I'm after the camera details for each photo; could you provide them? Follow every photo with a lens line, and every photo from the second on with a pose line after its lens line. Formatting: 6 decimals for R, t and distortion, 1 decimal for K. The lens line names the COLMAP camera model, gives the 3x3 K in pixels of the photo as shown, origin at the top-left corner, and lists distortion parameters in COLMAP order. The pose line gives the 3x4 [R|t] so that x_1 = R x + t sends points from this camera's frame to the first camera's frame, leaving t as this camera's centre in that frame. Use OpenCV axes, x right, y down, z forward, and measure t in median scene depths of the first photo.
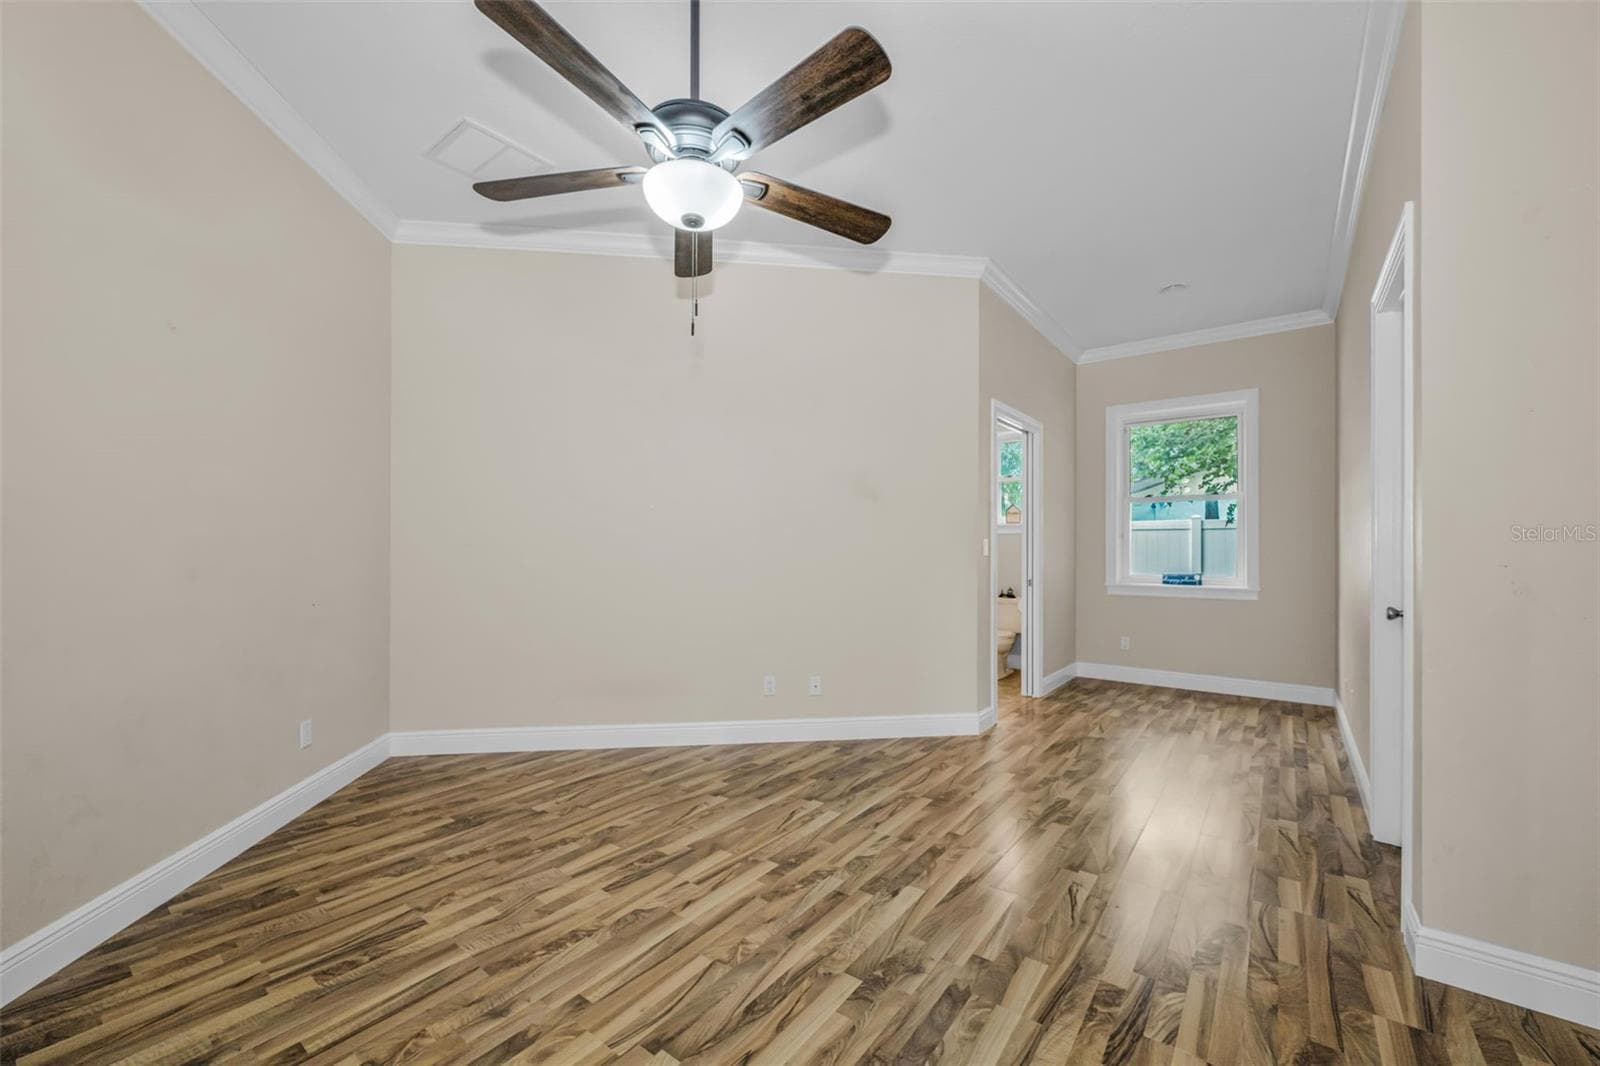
lens RADIAL K [[632.1, 0, 797.3], [0, 632.1, 537.6], [0, 0, 1]] dist [-0.000086, 0.000000]
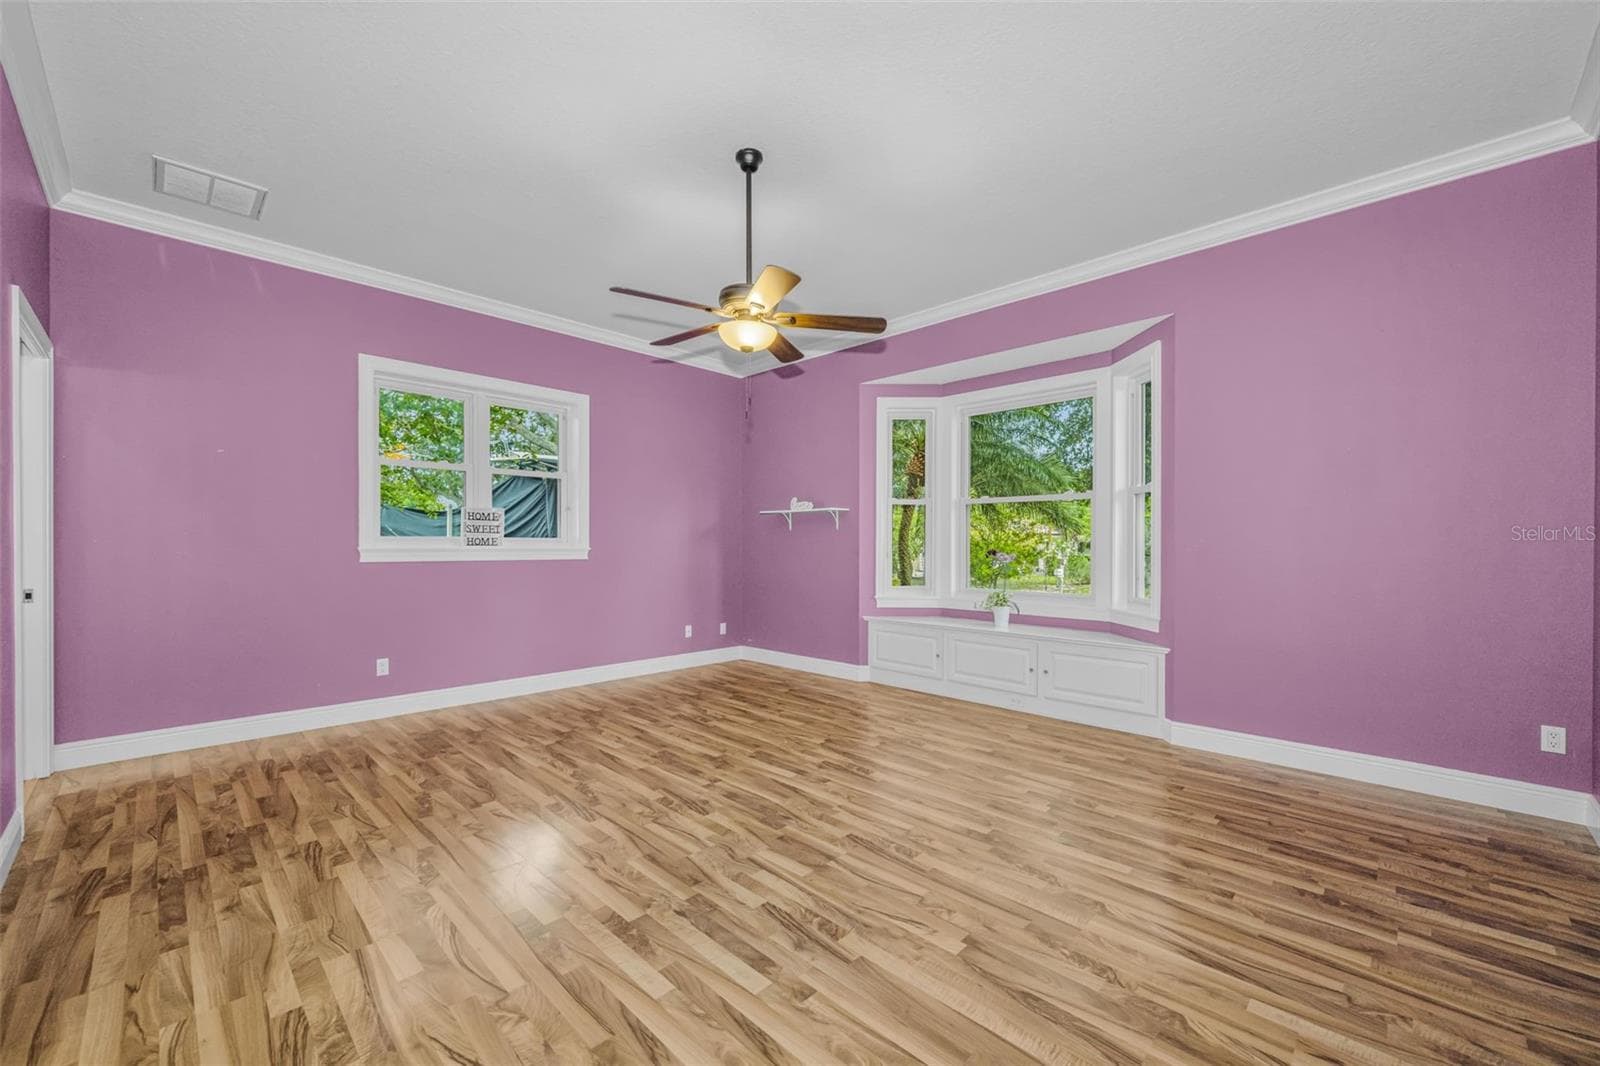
lens RADIAL K [[632.1, 0, 797.9], [0, 632.1, 538.1], [0, 0, 1]] dist [-0.000086, 0.000000]
pose [[-0.127837, -0.004262, -0.991786, 1.301123], [0.000255, 0.999991, -0.004330, 0.022050], [0.991795, -0.000806, -0.127834, 1.773174]]
